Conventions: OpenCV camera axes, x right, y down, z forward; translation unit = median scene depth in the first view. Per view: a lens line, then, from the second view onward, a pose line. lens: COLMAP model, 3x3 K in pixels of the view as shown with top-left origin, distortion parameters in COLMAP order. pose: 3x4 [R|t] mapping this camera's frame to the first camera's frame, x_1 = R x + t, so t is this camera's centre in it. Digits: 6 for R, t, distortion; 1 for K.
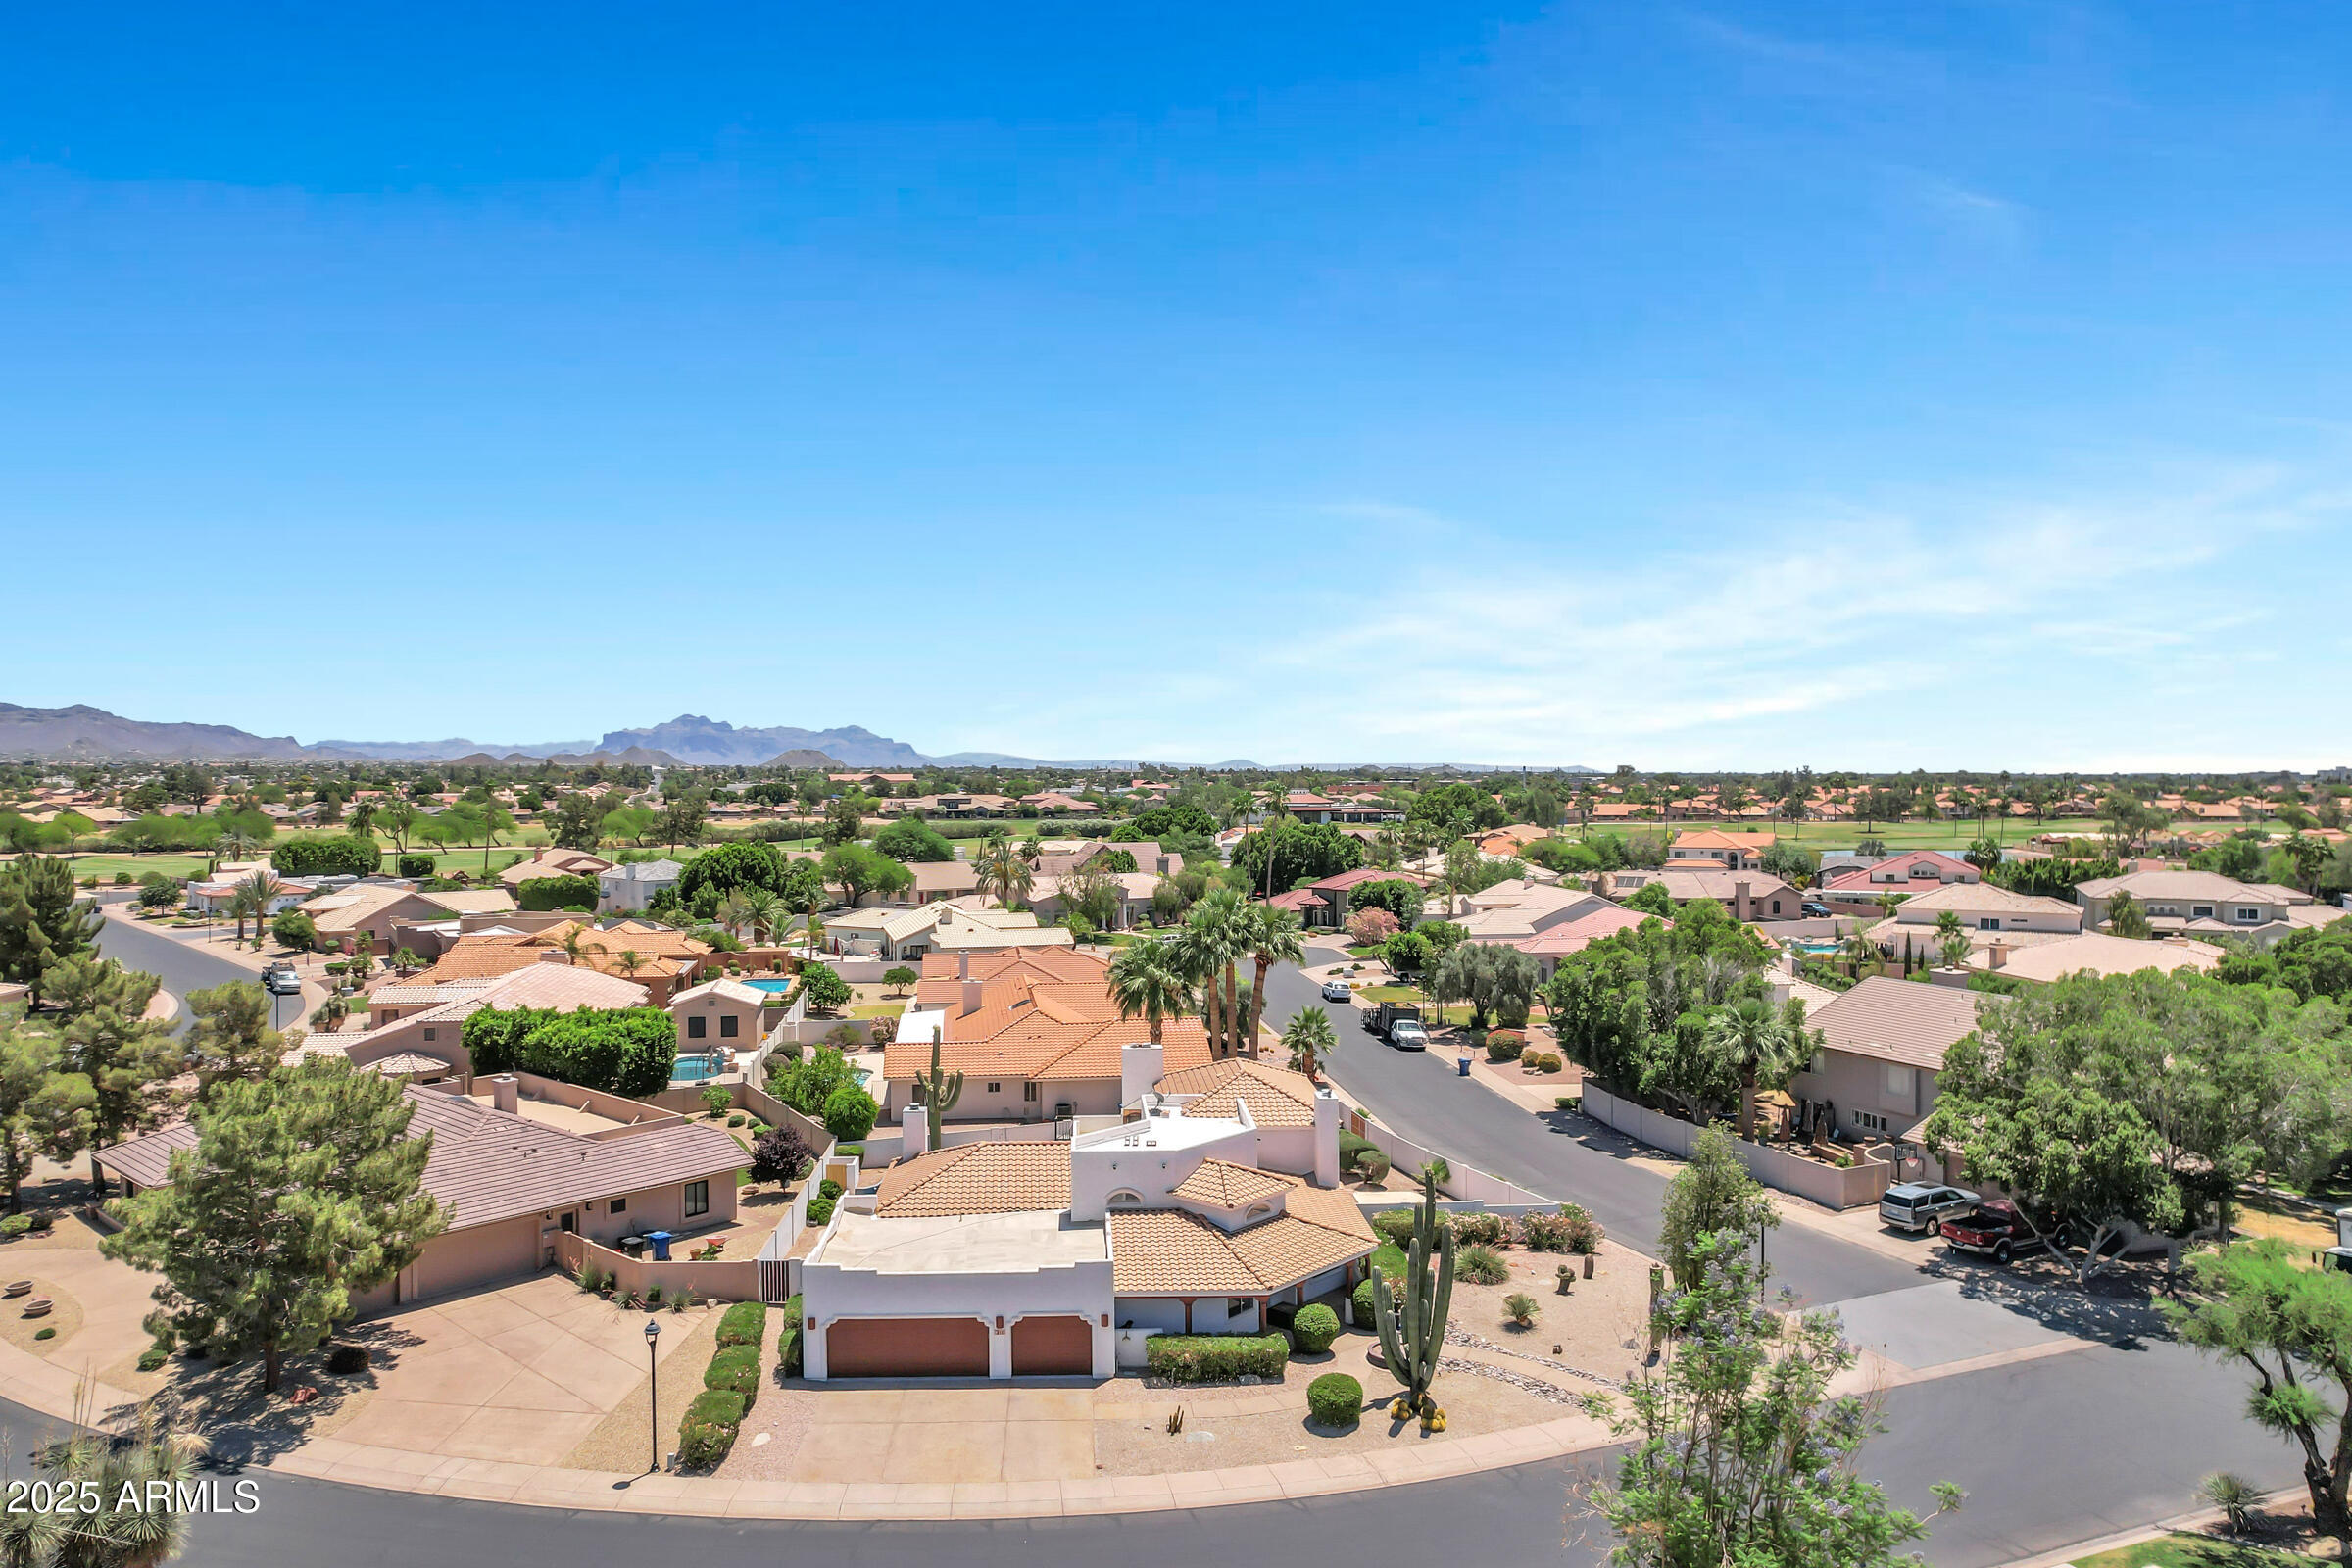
lens RADIAL K [[1544.2, 0, 1165.8], [0, 1544.2, 780.6], [0, 0, 1]] dist [-0.070006, 0.063895]
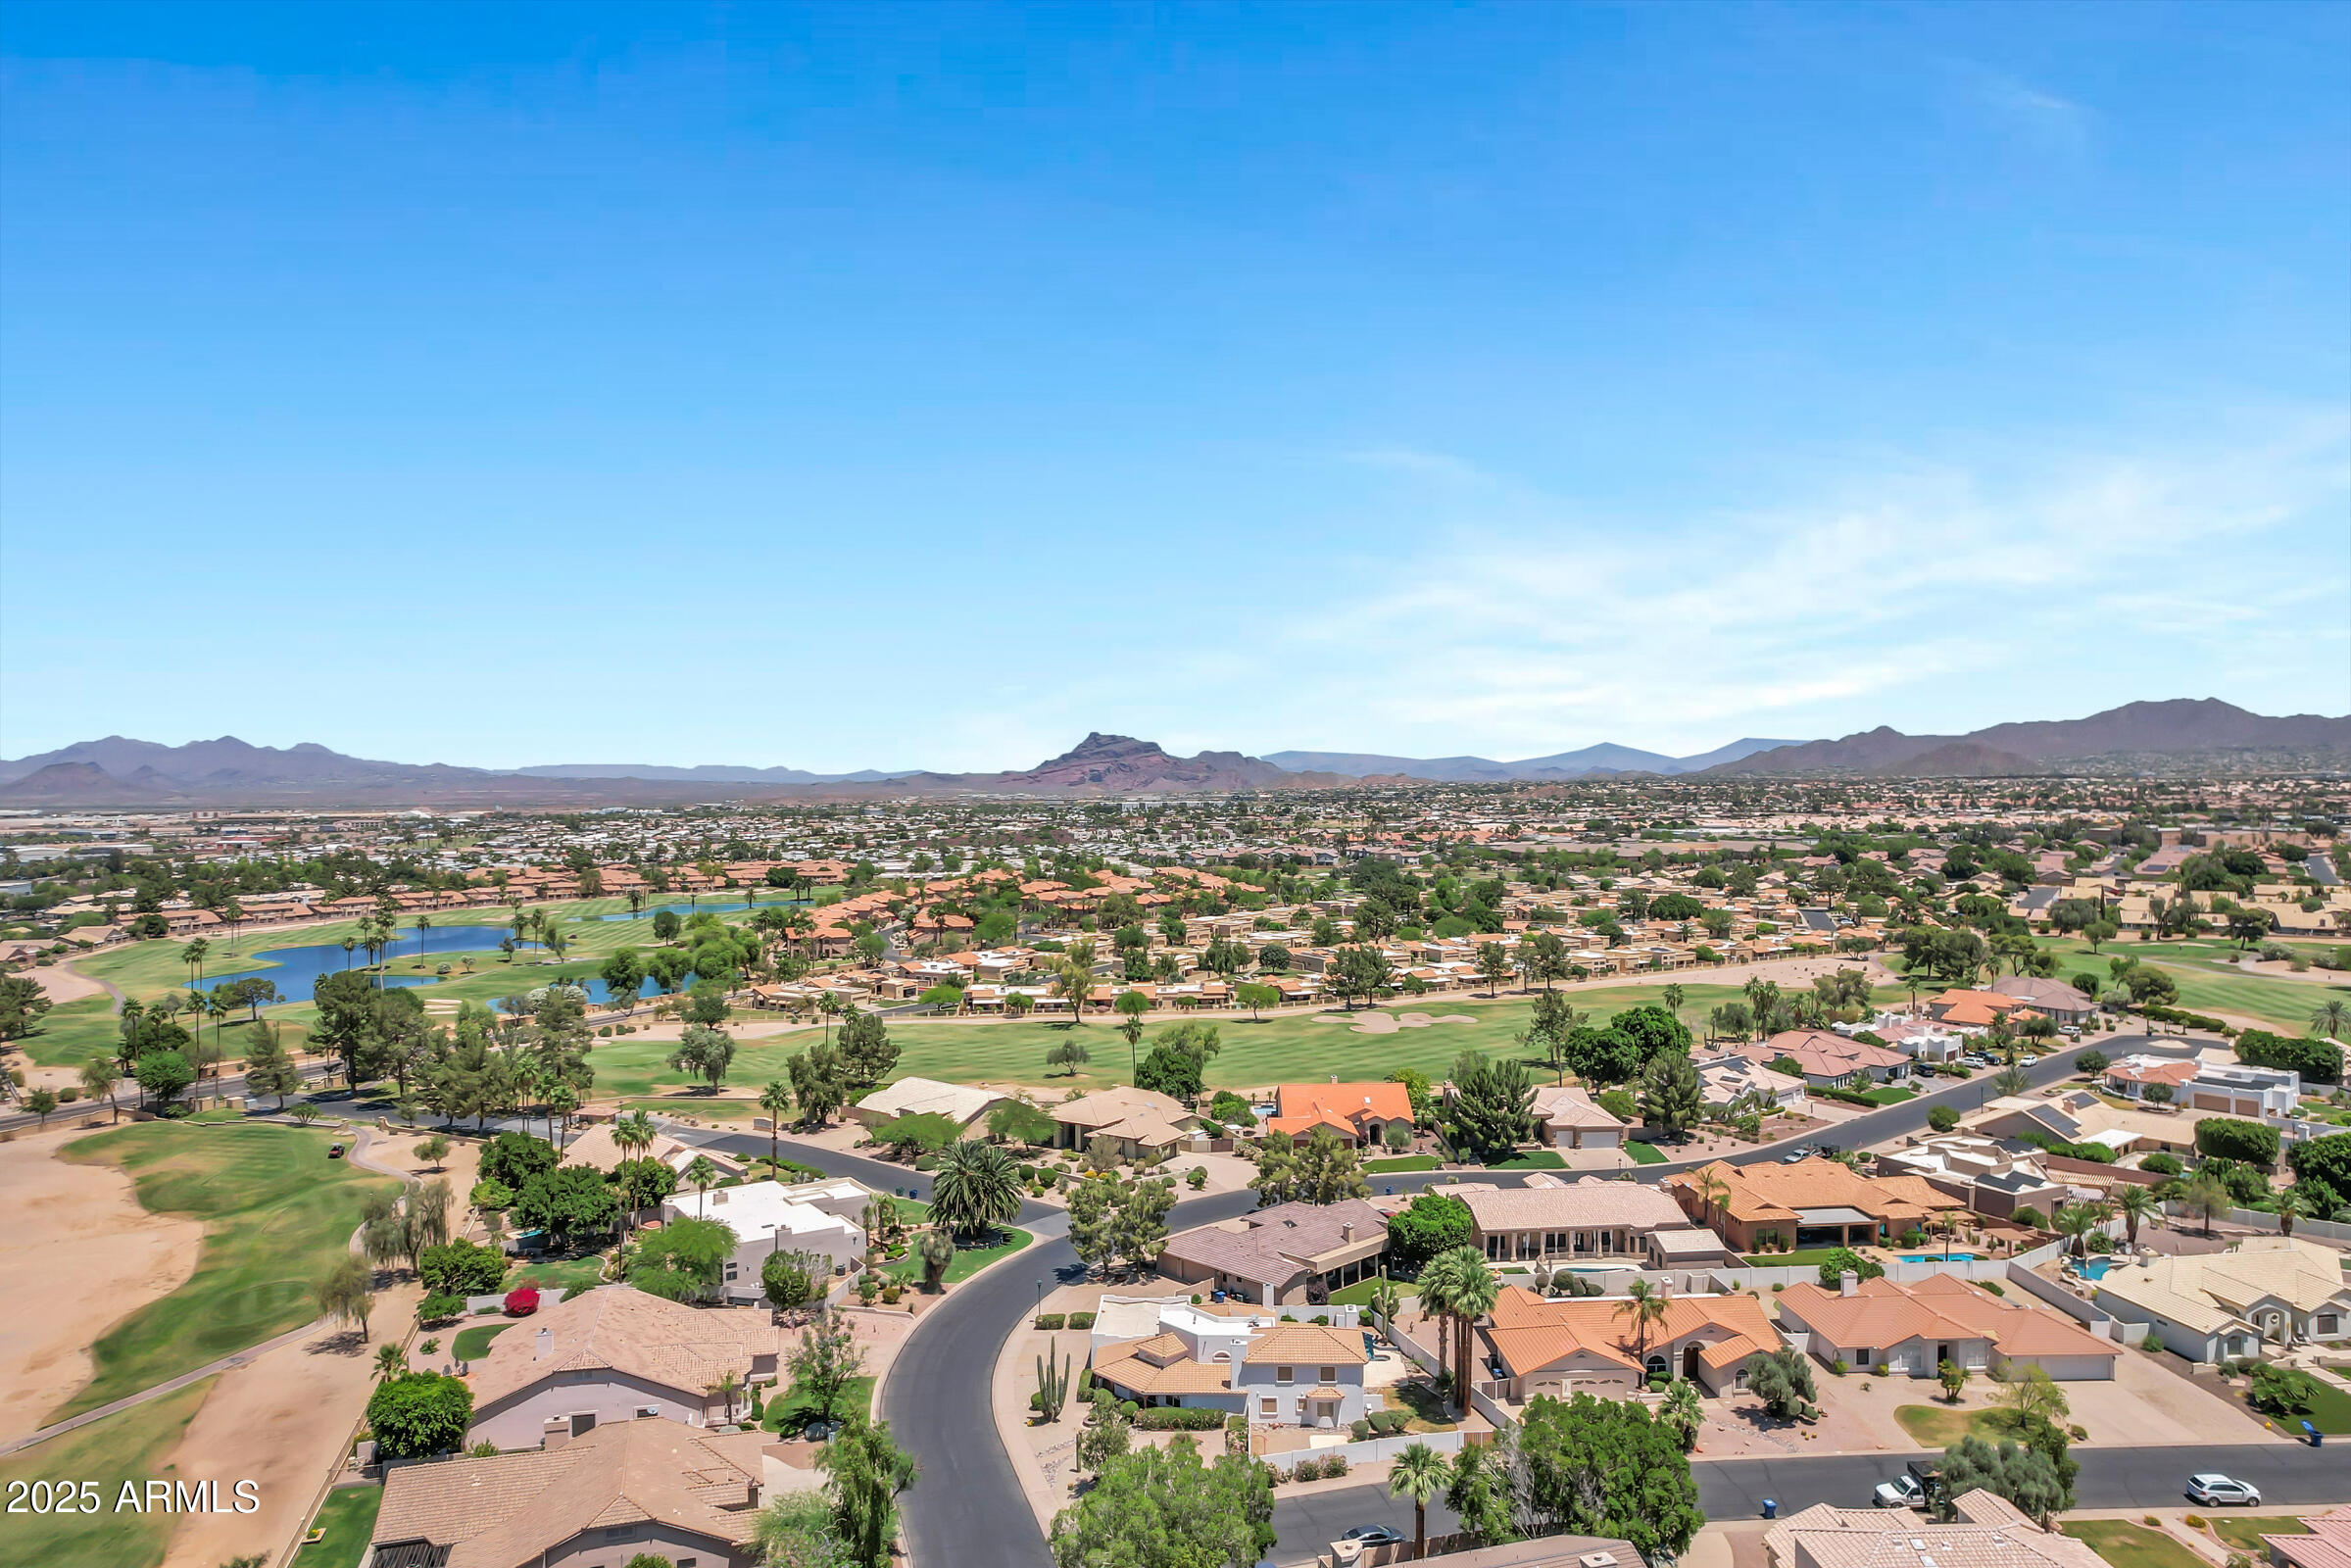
lens RADIAL K [[1533.7, 0, 1174.8], [0, 1533.7, 758.2], [0, 0, 1]] dist [-0.073017, 0.058534]
pose [[-0.102231, -0.008430, -0.994725, 1.620371], [0.005383, 0.999945, -0.009027, -0.418155], [0.994746, -0.006278, -0.102180, 0.880999]]
